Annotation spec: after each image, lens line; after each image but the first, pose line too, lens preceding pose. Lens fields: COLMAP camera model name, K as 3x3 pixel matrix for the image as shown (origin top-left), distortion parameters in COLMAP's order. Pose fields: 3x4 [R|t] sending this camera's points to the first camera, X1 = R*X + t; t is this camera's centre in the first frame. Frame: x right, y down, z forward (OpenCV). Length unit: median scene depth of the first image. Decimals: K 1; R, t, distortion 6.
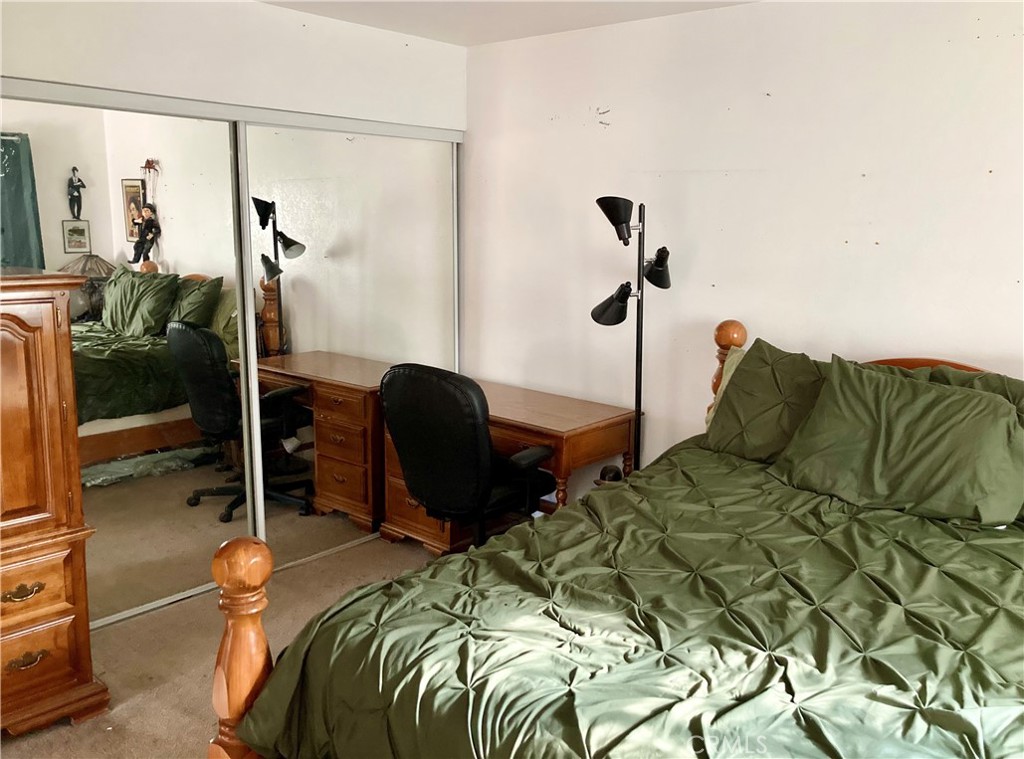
lens RADIAL K [[846.9, 0, 512.0], [0, 846.9, 379.5], [0, 0, 1]] dist [-0.001163, -0.000844]
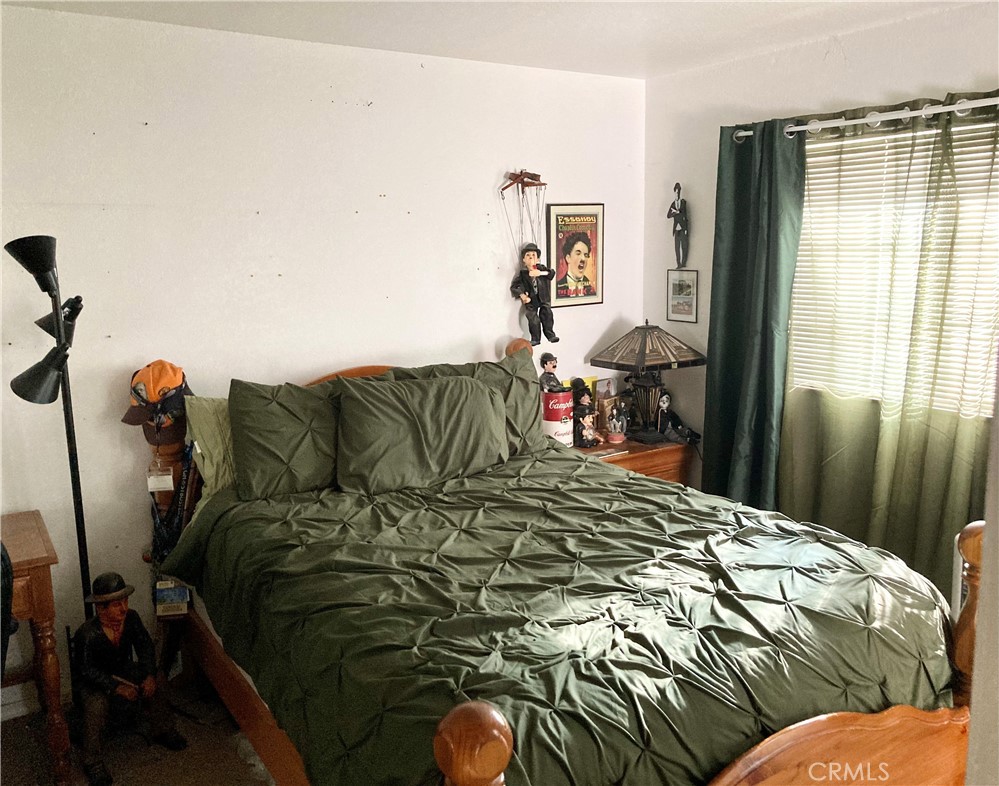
lens RADIAL K [[857.4, 0, 499.5], [0, 857.4, 393.0], [0, 0, 1]] dist [0.001783, -0.000033]
pose [[0.248650, -0.182270, 0.951289, -0.754124], [0.210915, 0.968756, 0.130487, -0.128151], [-0.945351, 0.168196, 0.279324, 0.577702]]
